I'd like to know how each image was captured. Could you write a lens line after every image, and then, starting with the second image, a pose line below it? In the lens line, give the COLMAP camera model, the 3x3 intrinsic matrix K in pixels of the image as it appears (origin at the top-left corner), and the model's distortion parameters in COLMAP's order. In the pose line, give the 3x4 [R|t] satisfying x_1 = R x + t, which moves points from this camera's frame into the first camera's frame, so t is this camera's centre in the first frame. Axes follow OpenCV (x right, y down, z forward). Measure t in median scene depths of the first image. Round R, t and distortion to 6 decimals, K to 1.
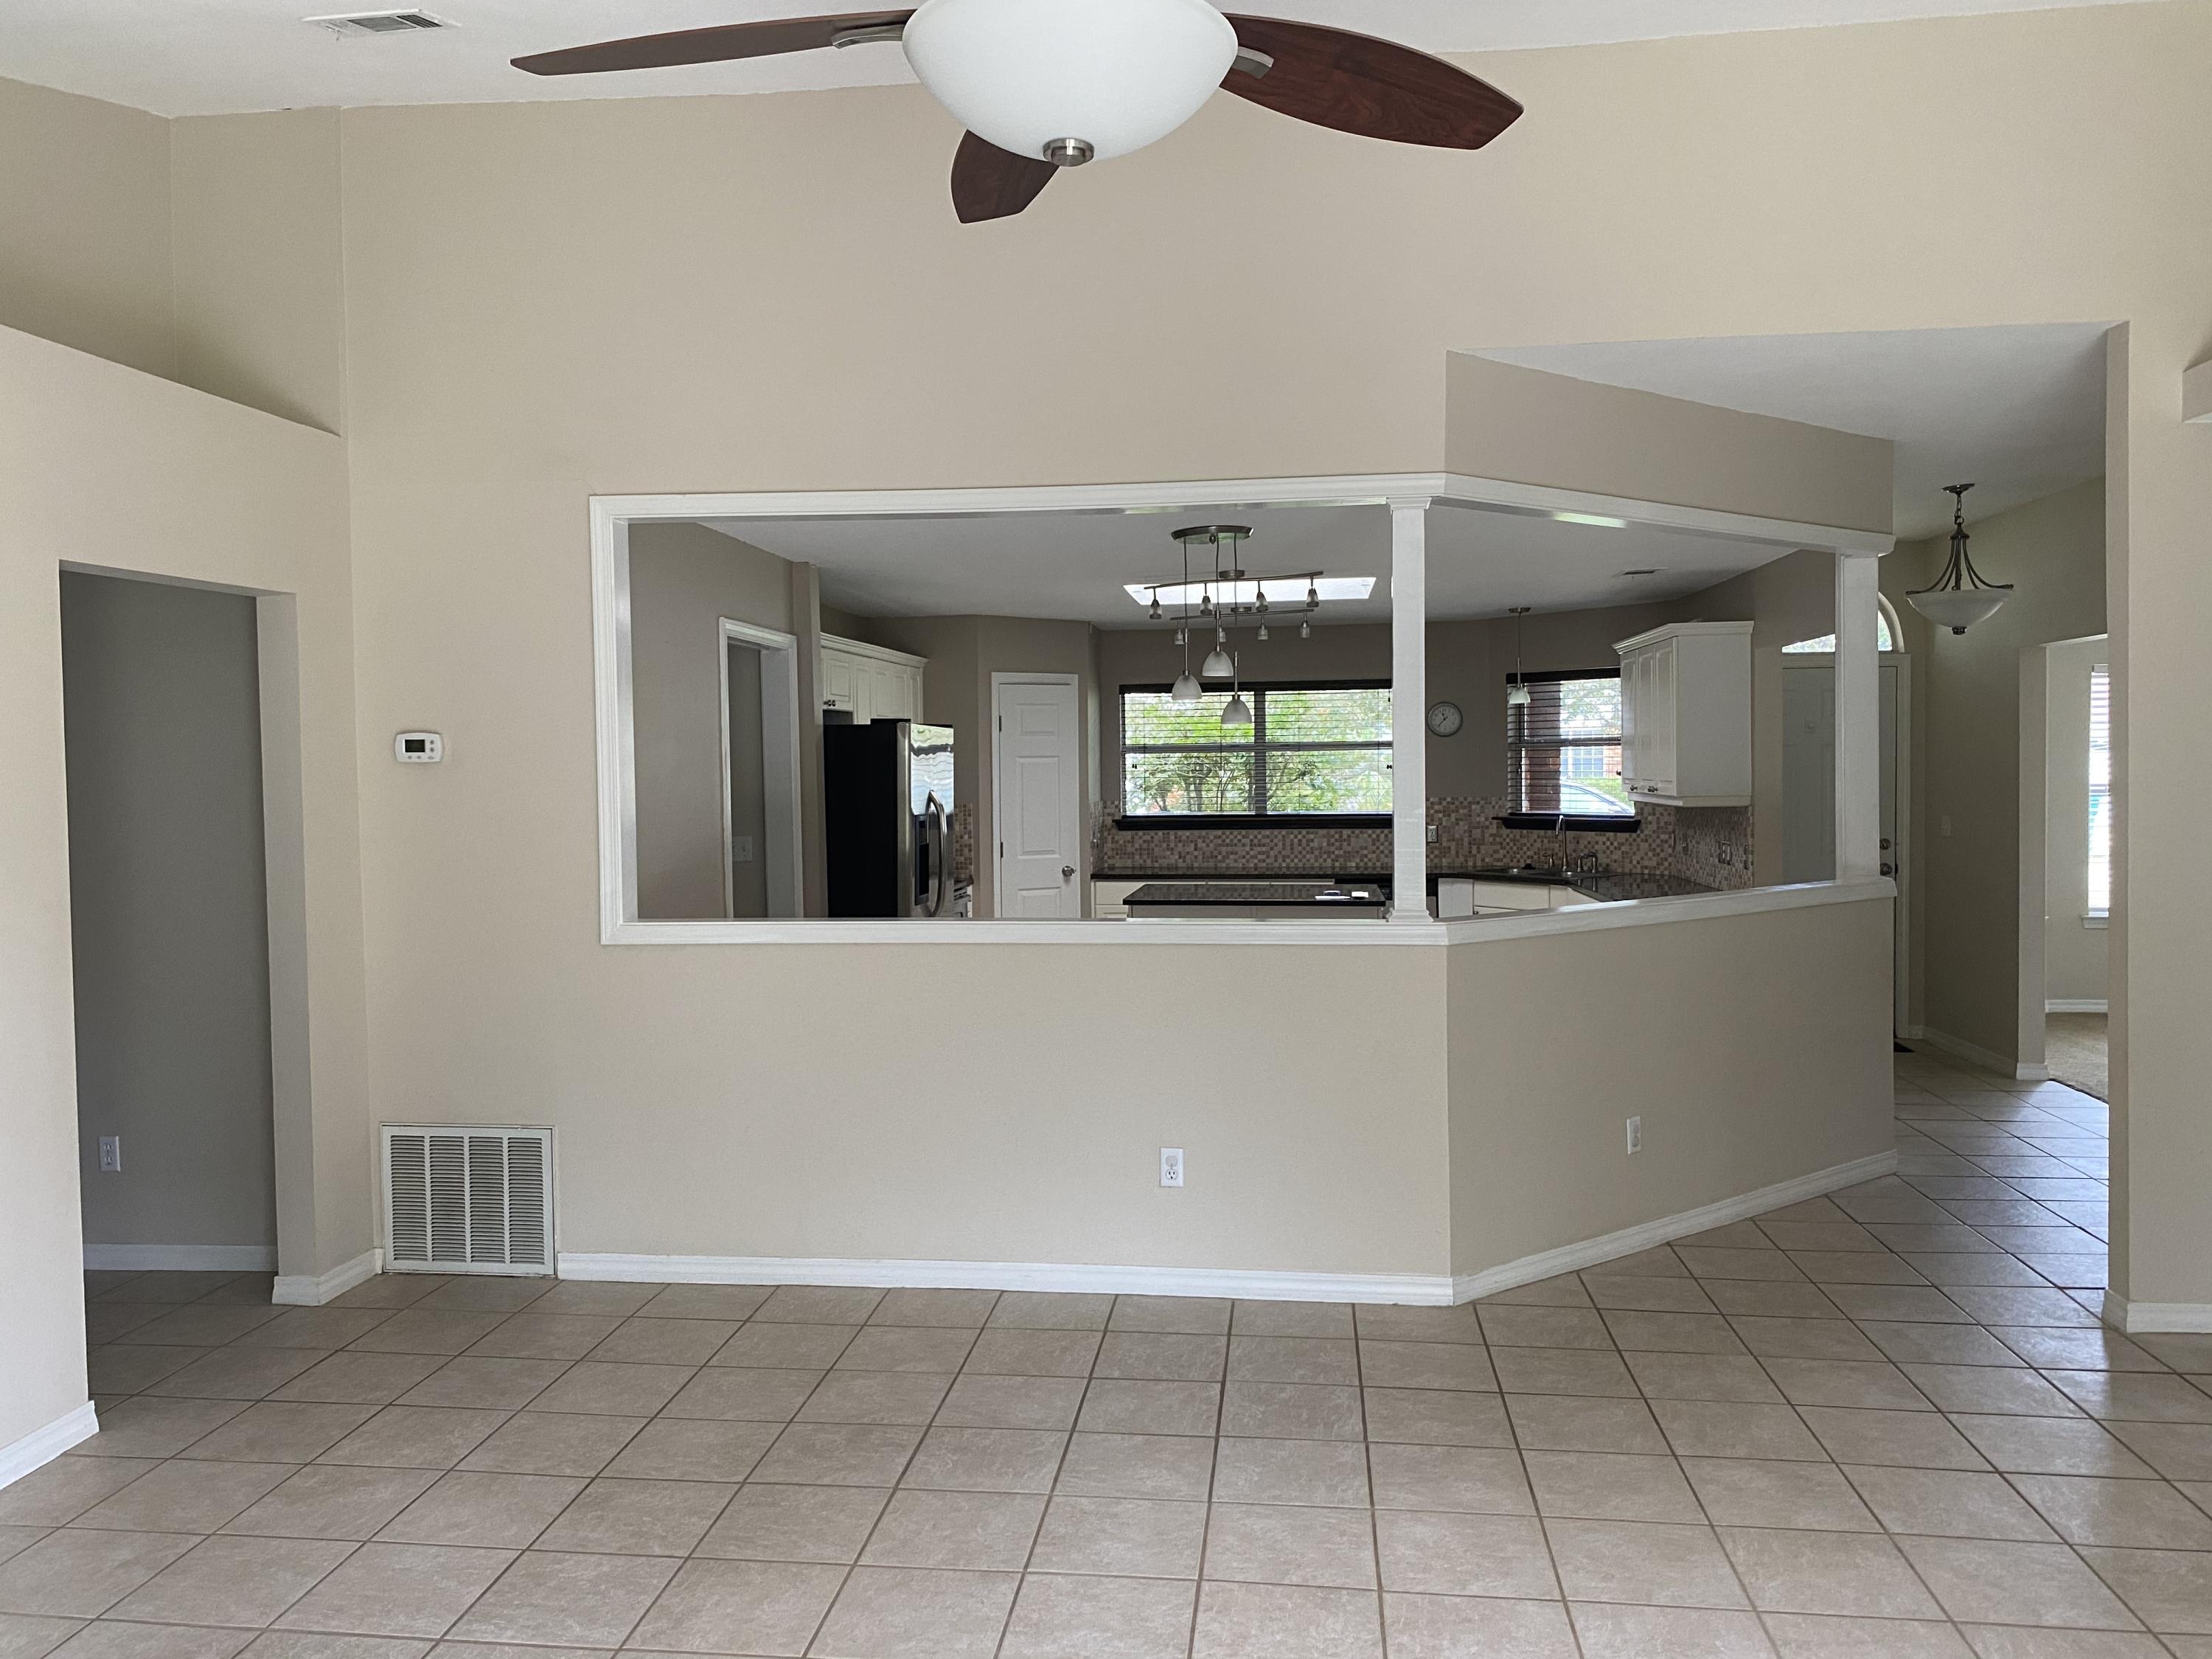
lens RADIAL K [[1677.2, 0, 1041.1], [0, 1677.2, 810.3], [0, 0, 1]] dist [0.046503, -0.046456]
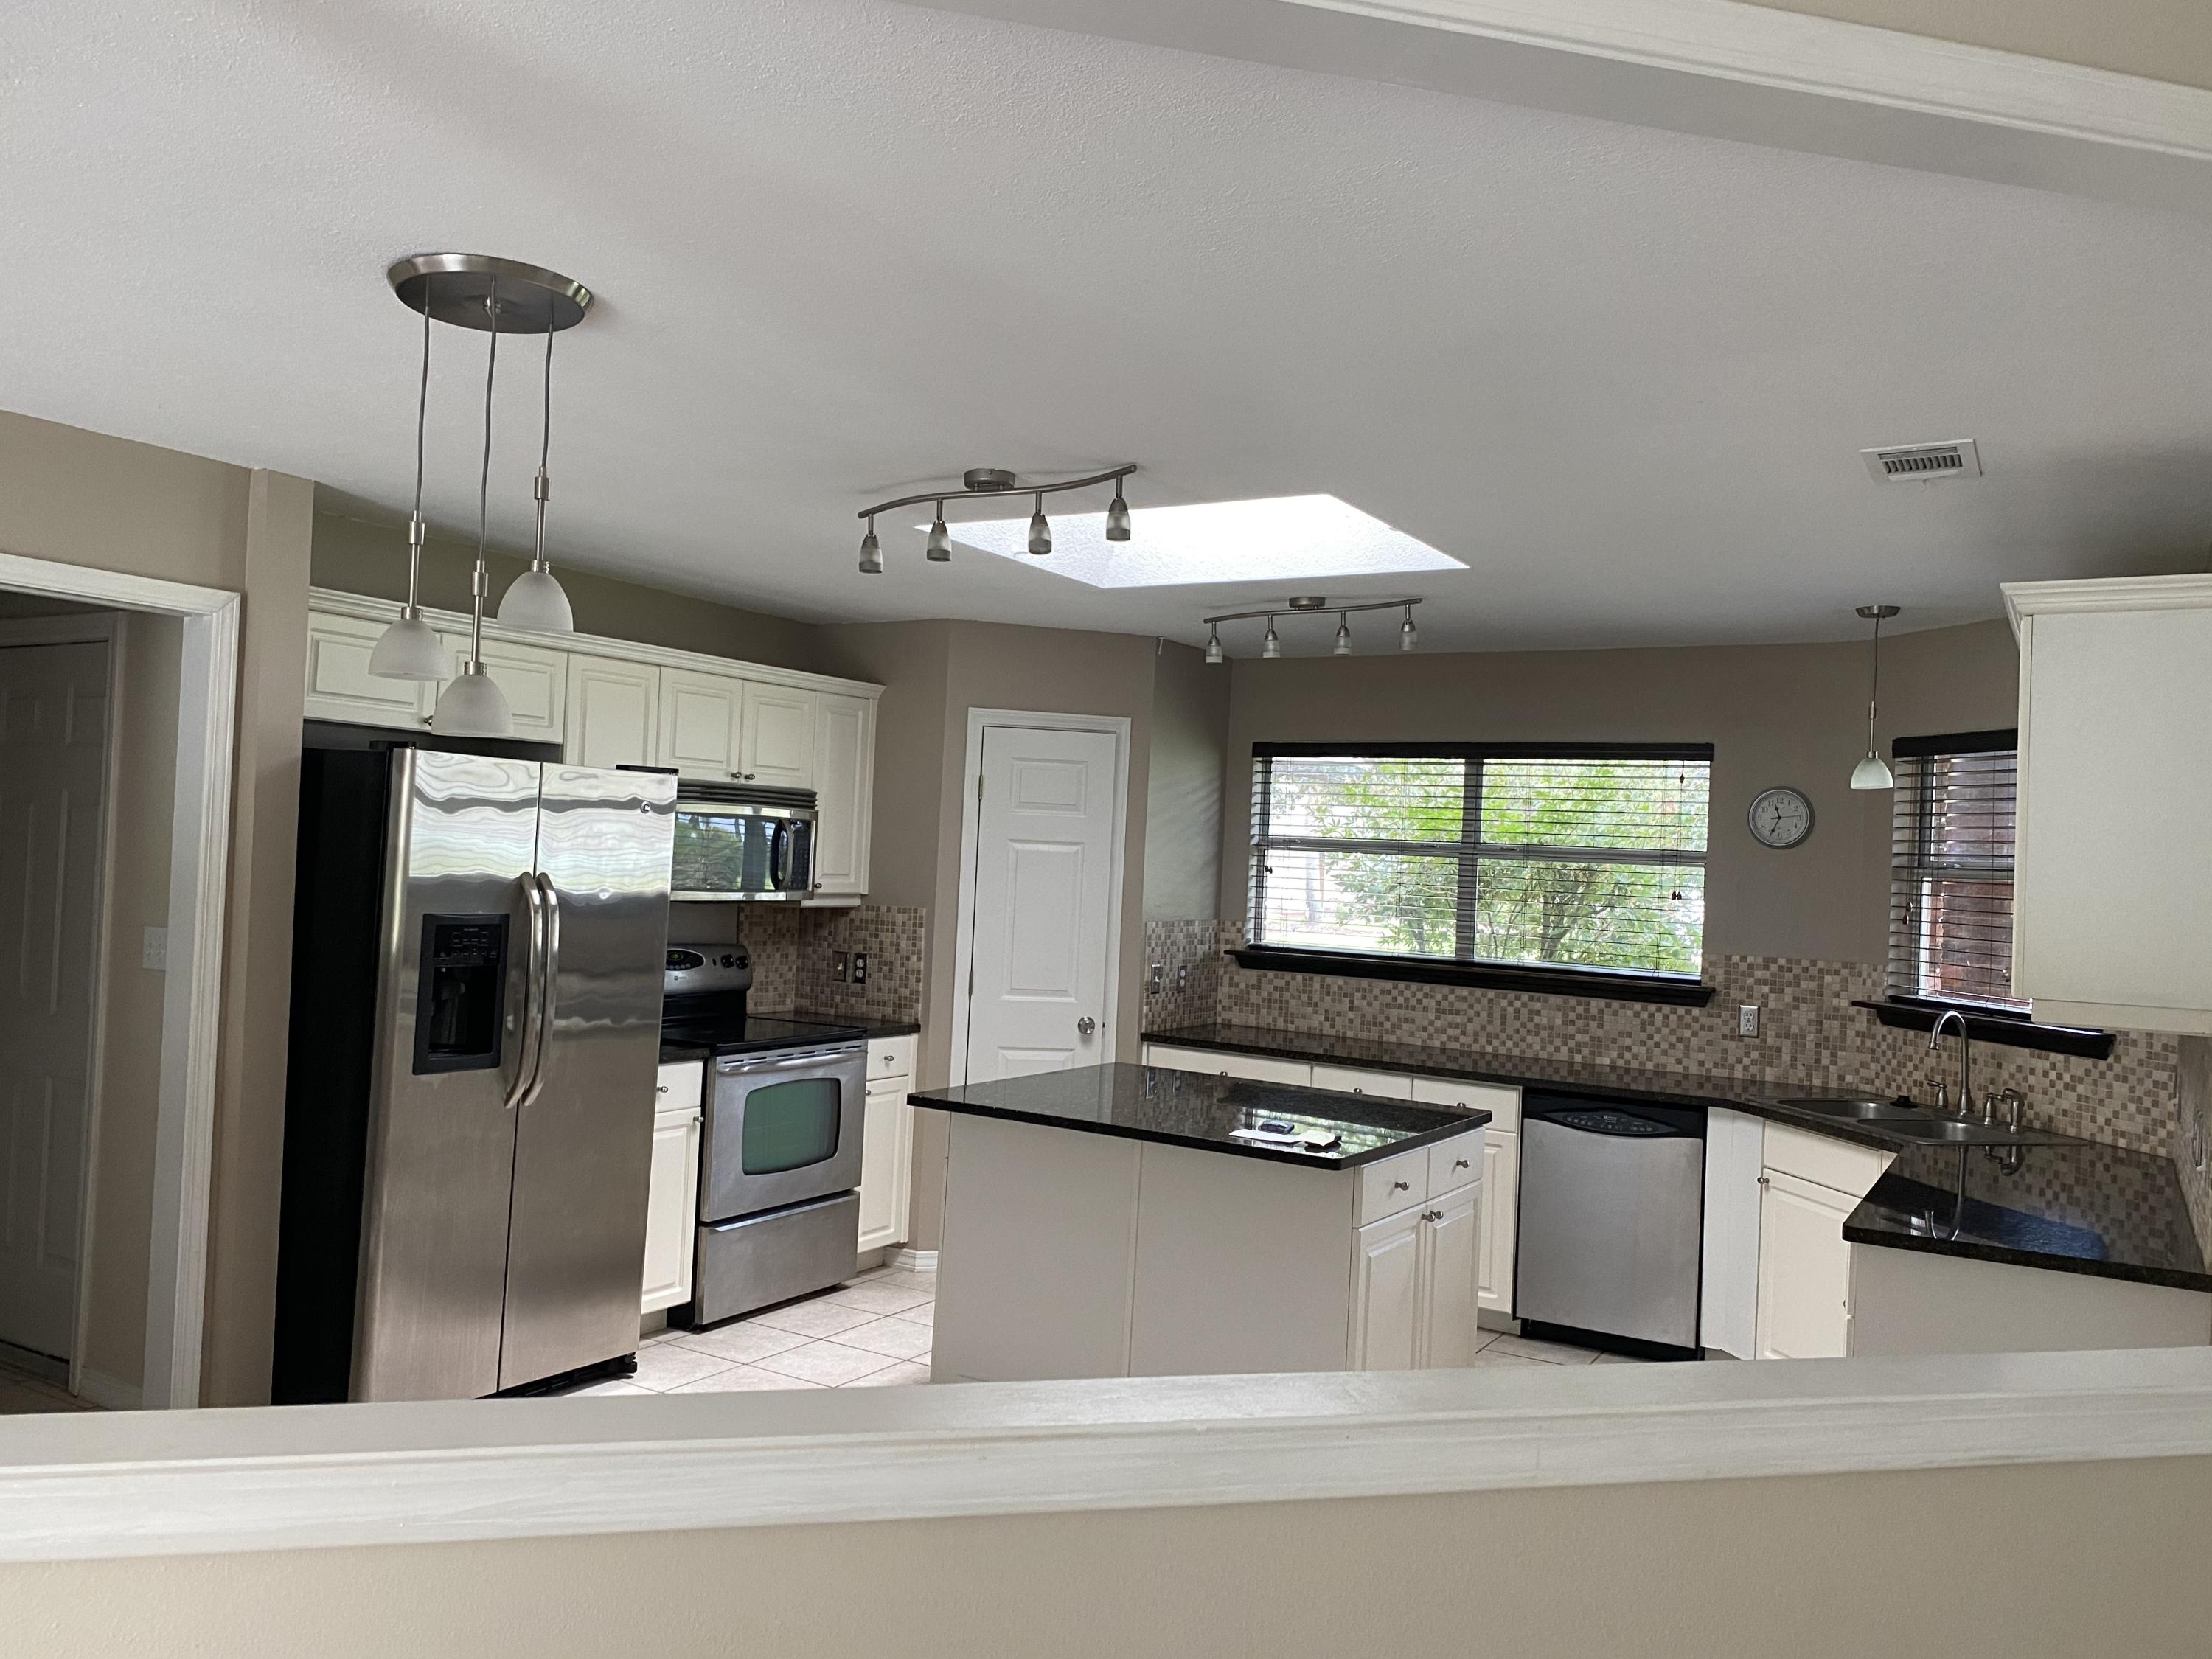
lens RADIAL K [[1677.2, 0, 1090.0], [0, 1677.2, 801.7], [0, 0, 1]] dist [0.046503, -0.046456]
pose [[0.920849, 0.043496, -0.387486, 0.243664], [-0.068889, 0.996275, -0.051879, -0.014322], [0.383786, 0.074466, 0.920415, 0.389359]]
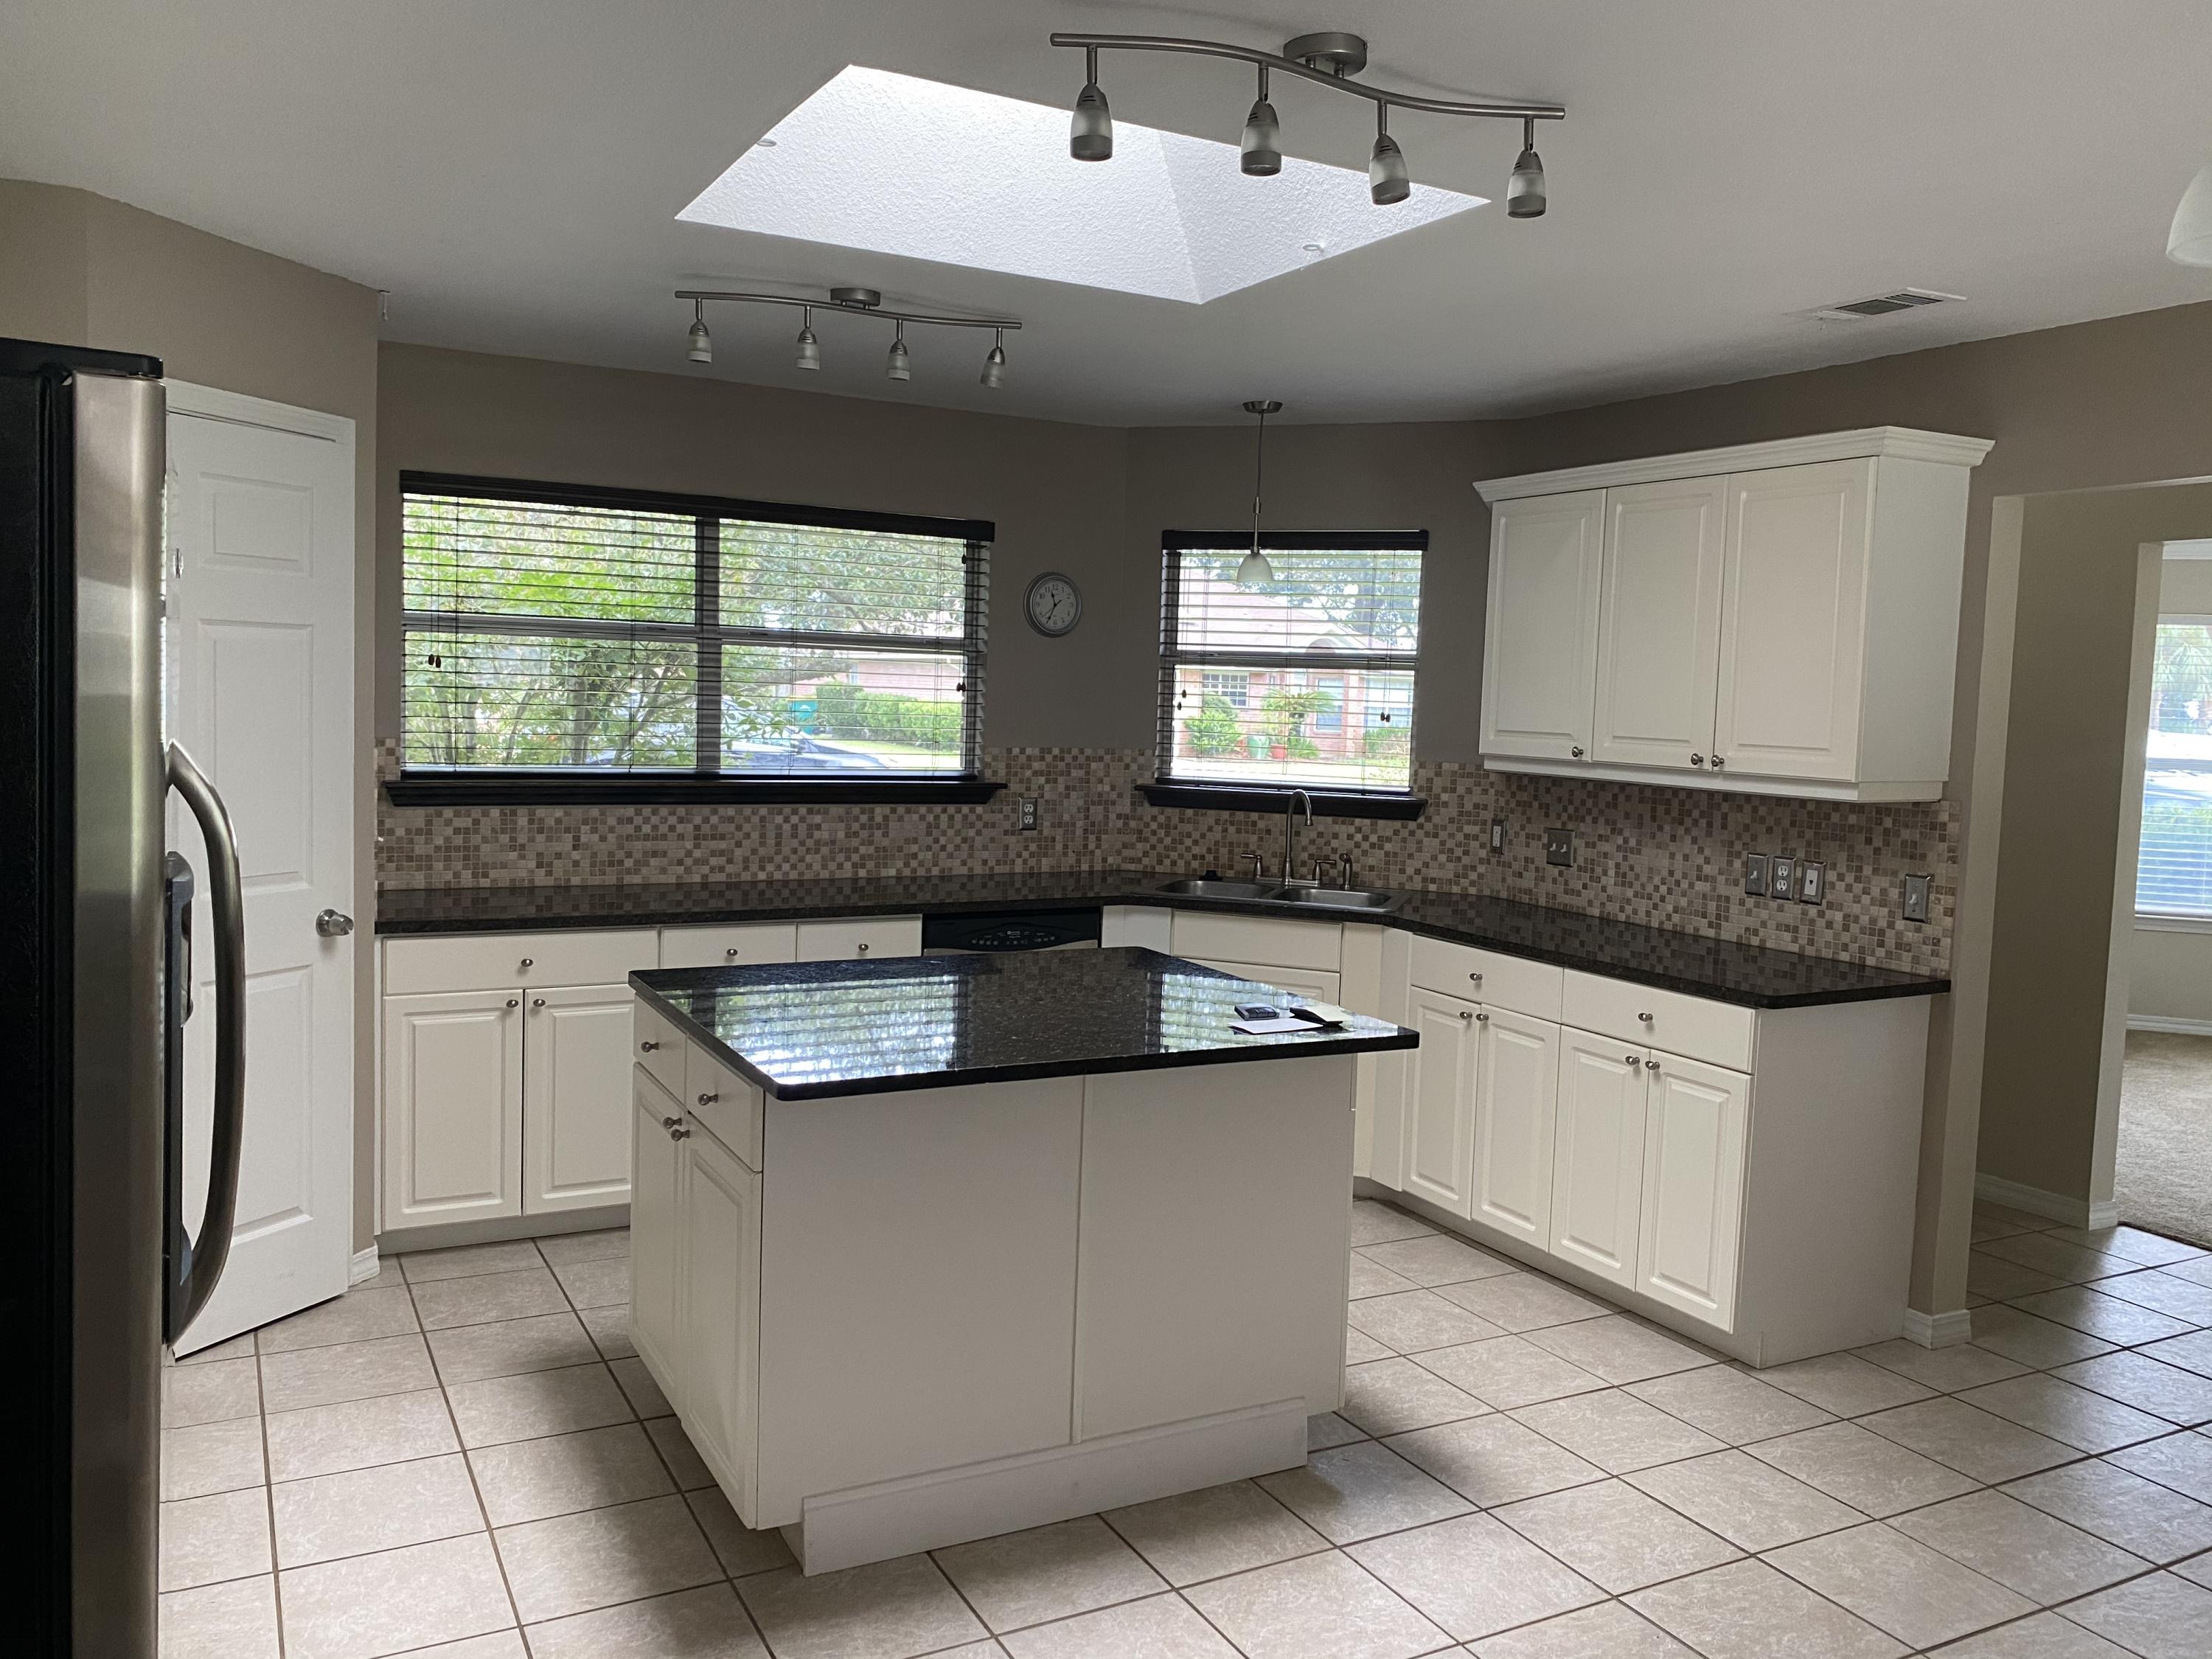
lens RADIAL K [[1677.2, 0, 1128.8], [0, 1677.2, 804.8], [0, 0, 1]] dist [0.046503, -0.046456]
pose [[0.792646, -0.002433, 0.609678, -0.071499], [-0.028407, 0.998759, 0.040917, -0.011897], [-0.609020, -0.049752, 0.791593, 0.545922]]
